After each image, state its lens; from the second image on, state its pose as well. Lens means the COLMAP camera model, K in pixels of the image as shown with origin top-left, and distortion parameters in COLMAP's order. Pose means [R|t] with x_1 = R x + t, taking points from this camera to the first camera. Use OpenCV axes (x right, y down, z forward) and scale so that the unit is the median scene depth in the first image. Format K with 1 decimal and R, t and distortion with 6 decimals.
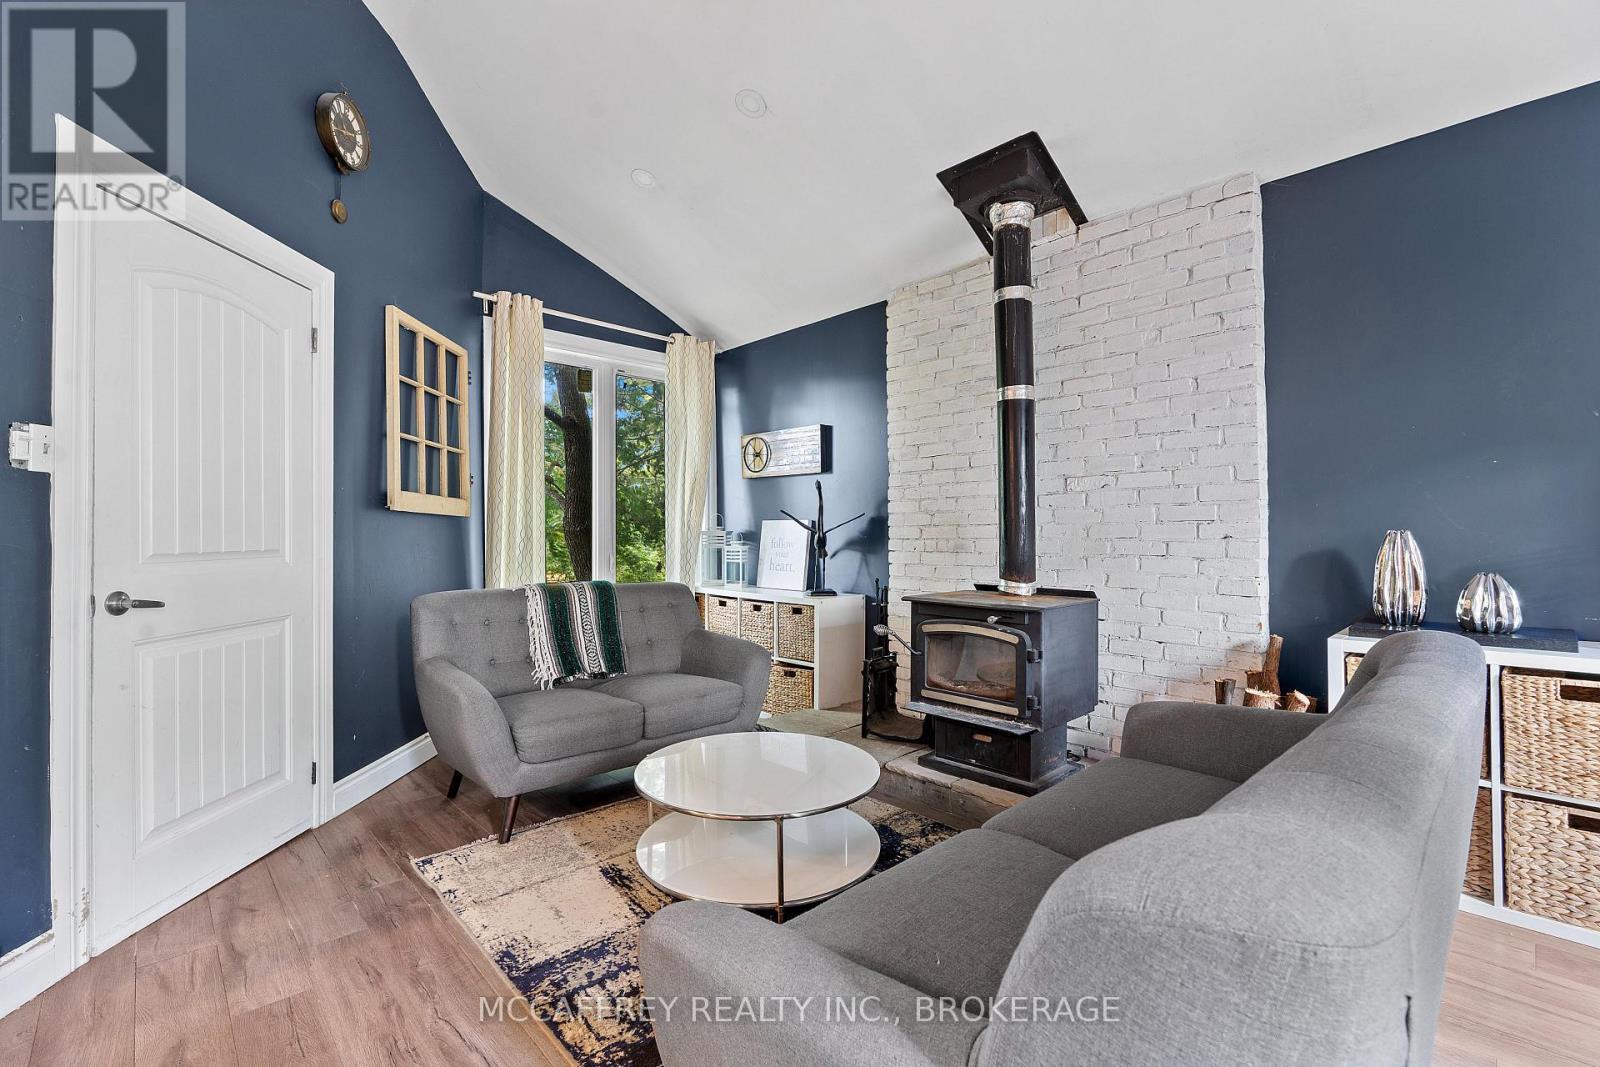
lens RADIAL K [[689.6, 0, 802.1], [0, 689.6, 532.6], [0, 0, 1]] dist [-0.003478, 0.000102]
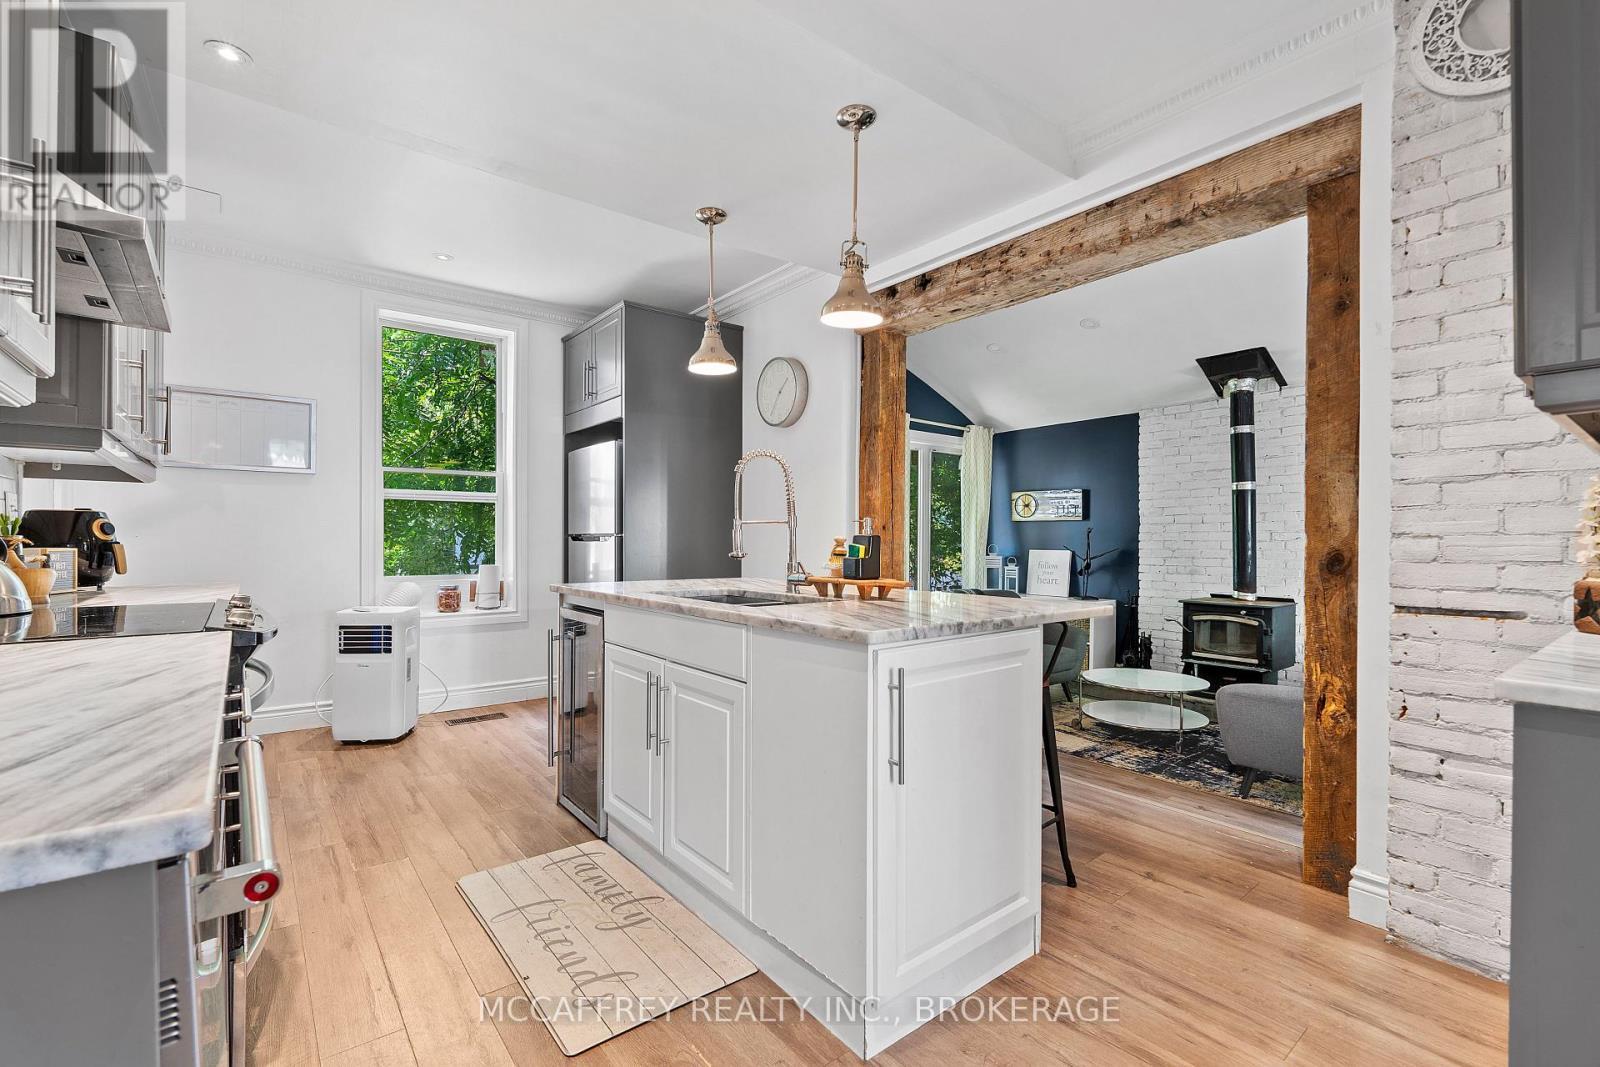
lens RADIAL K [[689.6, 0, 796.4], [0, 689.6, 536.6], [0, 0, 1]] dist [-0.003478, 0.000102]
pose [[0.995103, 0.008232, -0.098504, -0.644000], [-0.008514, 0.999961, -0.002447, -0.057513], [0.098480, 0.003274, 0.995134, -0.847148]]
